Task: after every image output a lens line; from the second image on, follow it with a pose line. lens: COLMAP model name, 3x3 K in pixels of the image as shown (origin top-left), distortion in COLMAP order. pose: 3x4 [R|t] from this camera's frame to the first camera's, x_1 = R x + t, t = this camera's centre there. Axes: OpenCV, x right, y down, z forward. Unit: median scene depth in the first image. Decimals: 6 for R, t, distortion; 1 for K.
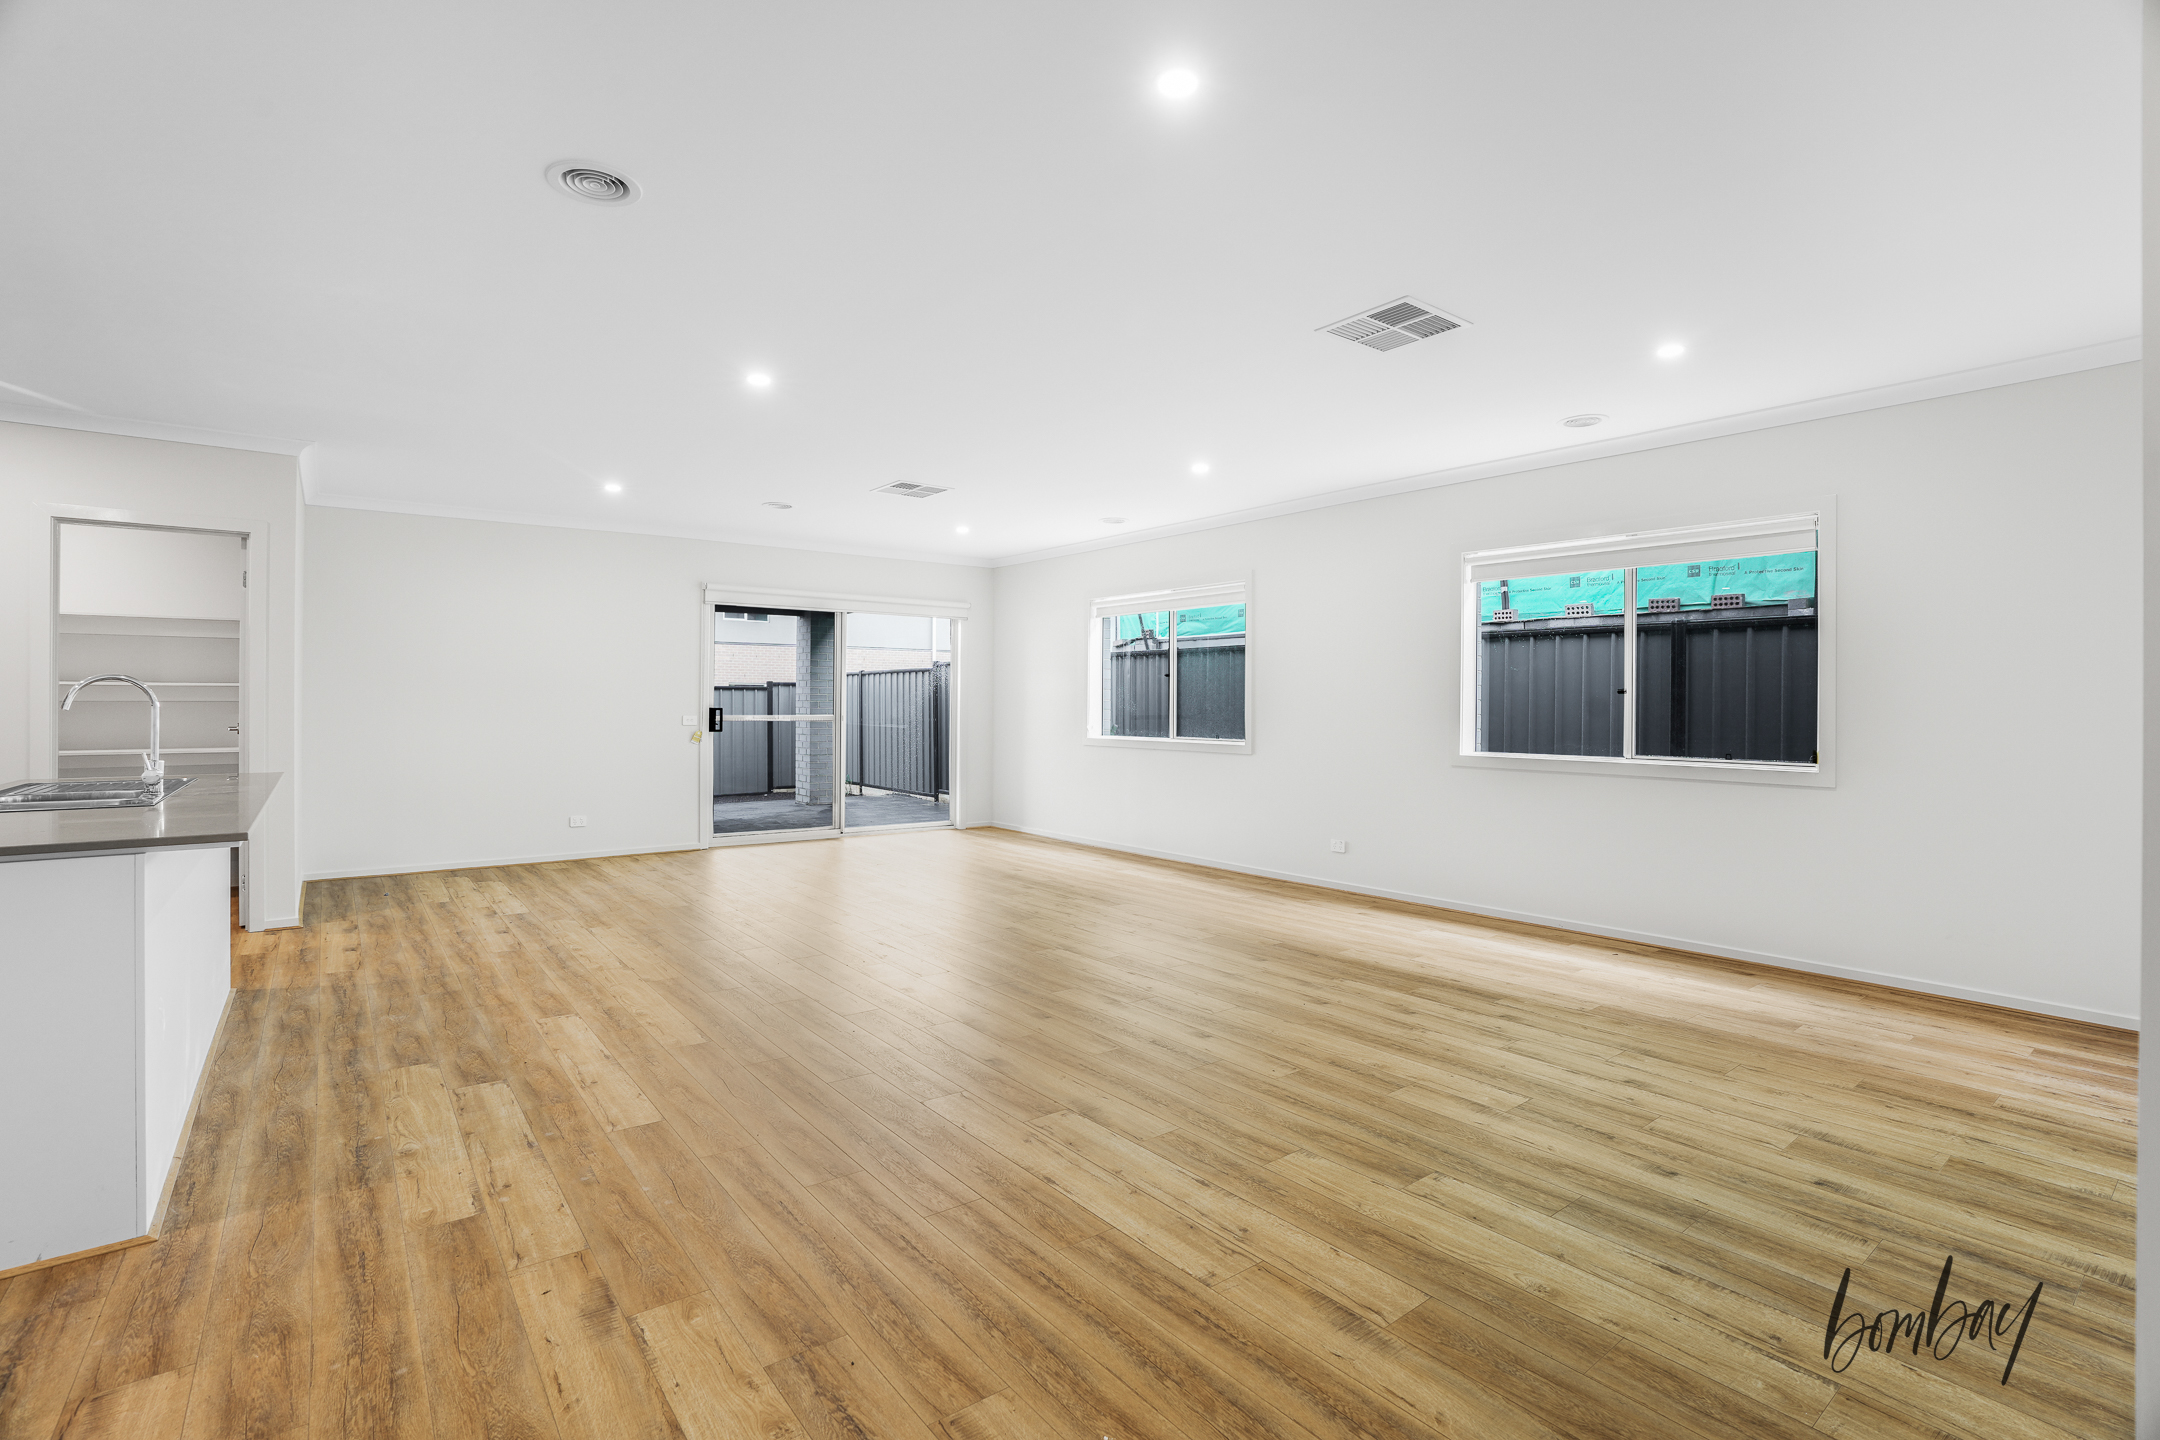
lens RADIAL K [[996.5, 0, 1080.0], [0, 996.5, 720.0], [0, 0, 1]] dist [-0.059903, 0.021637]
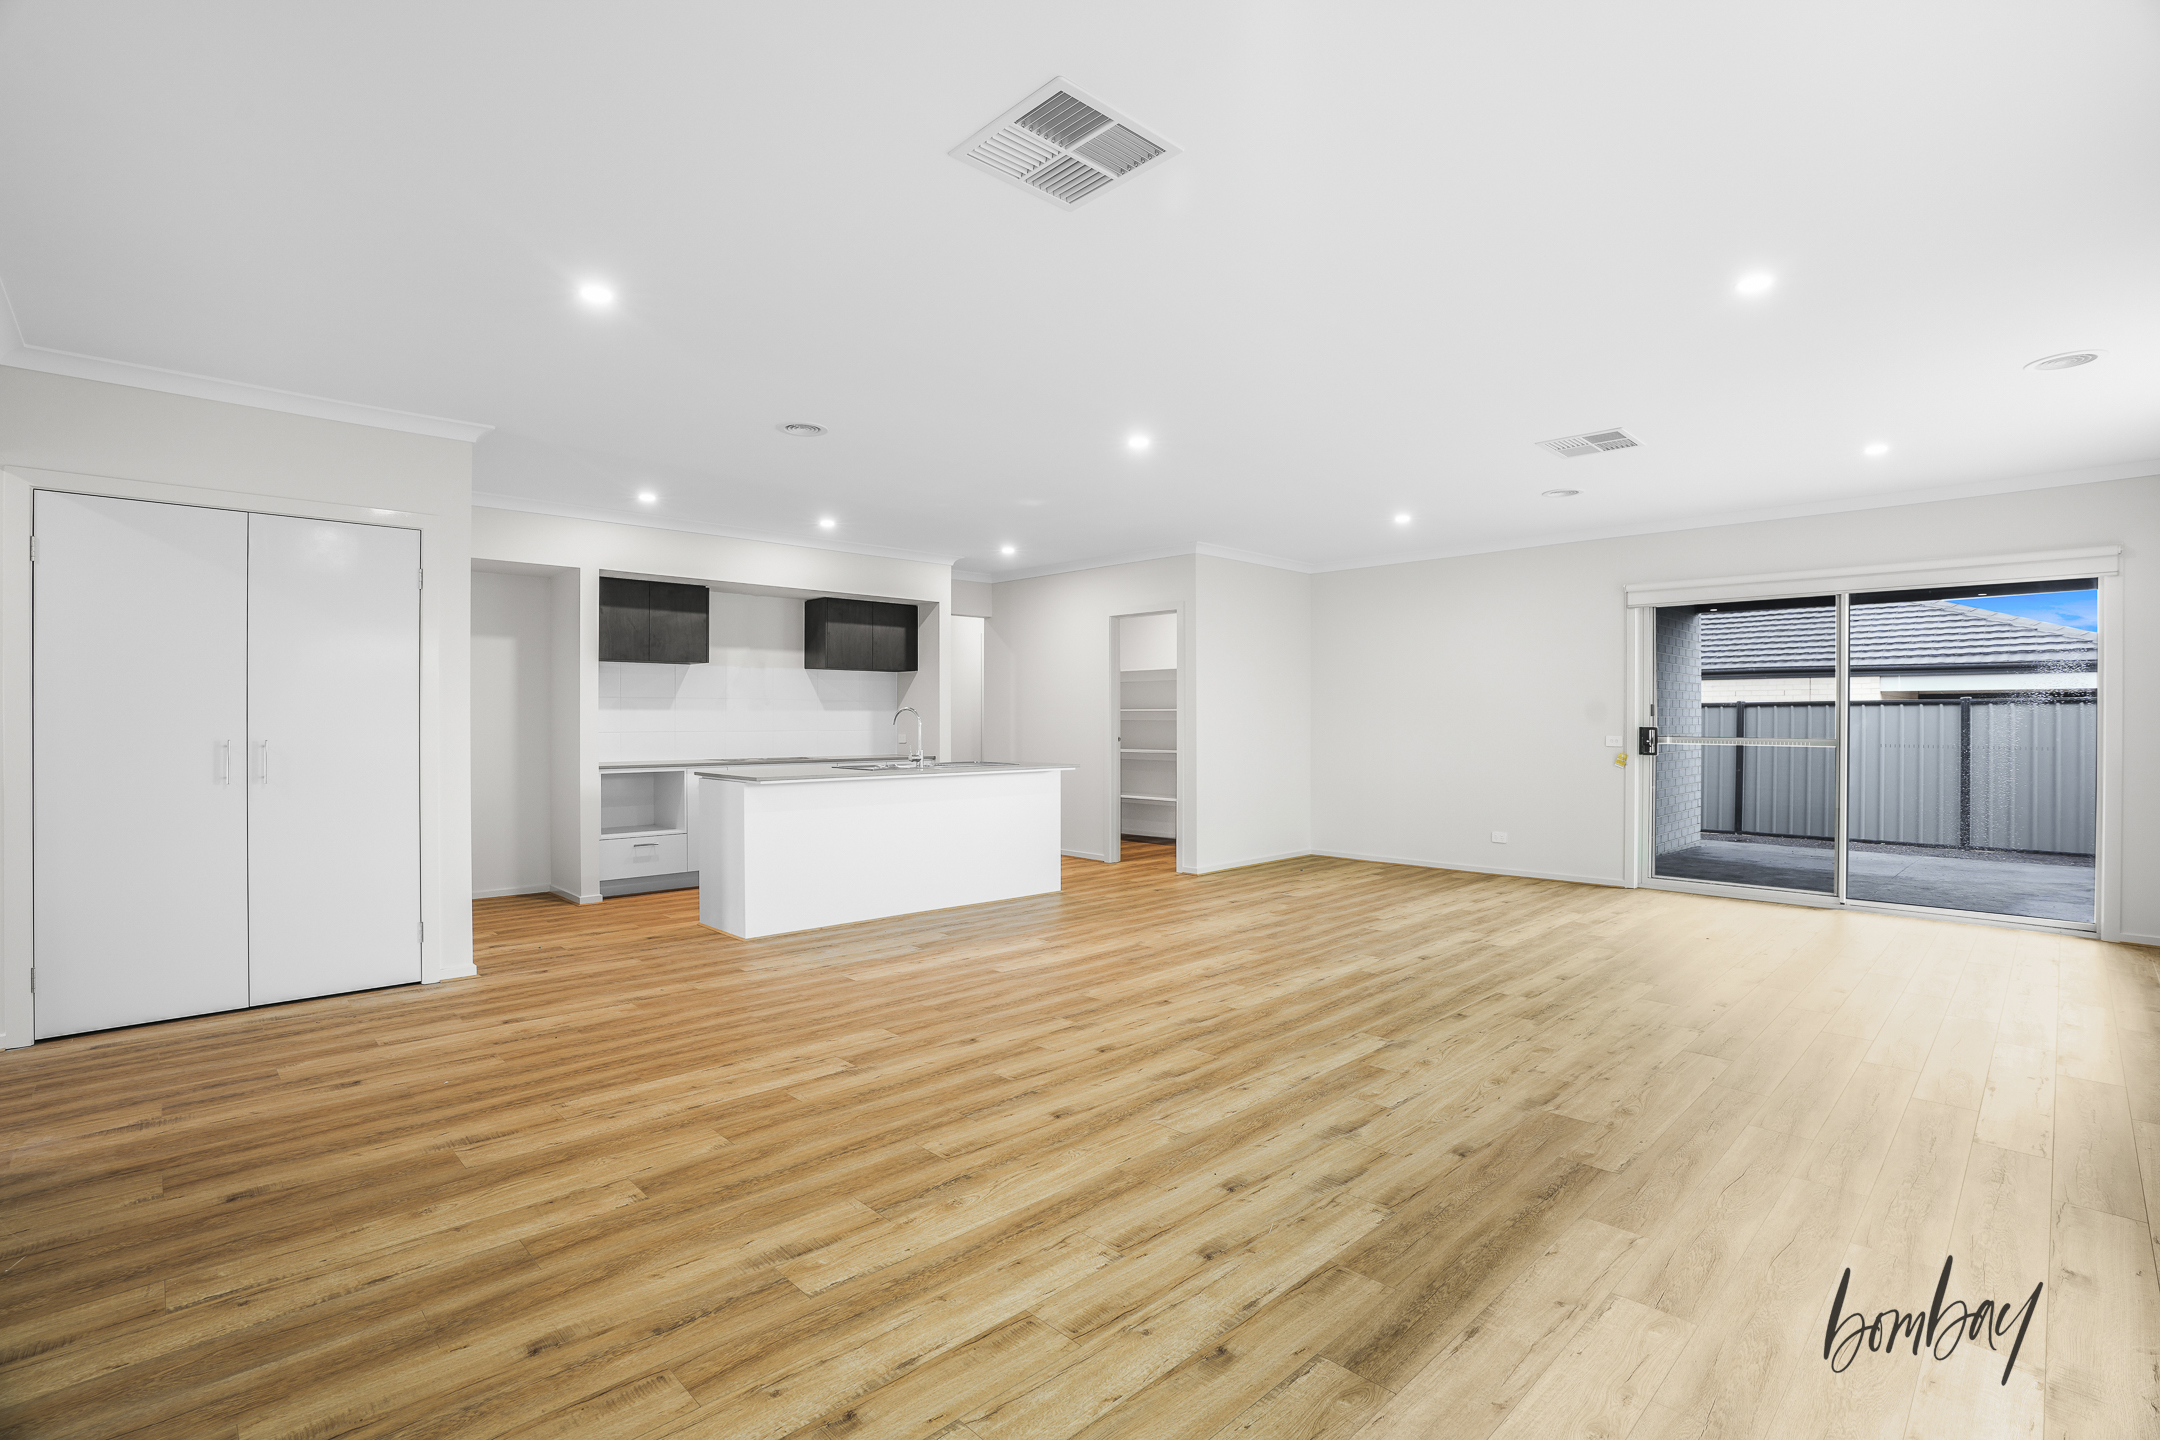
lens RADIAL K [[996.5, 0, 1080.0], [0, 996.5, 720.0], [0, 0, 1]] dist [-0.059903, 0.021637]
pose [[0.102152, -0.007551, -0.994740, 1.276337], [-0.014152, 0.999859, -0.009043, -0.013746], [0.994668, 0.015001, 0.102031, 1.220970]]
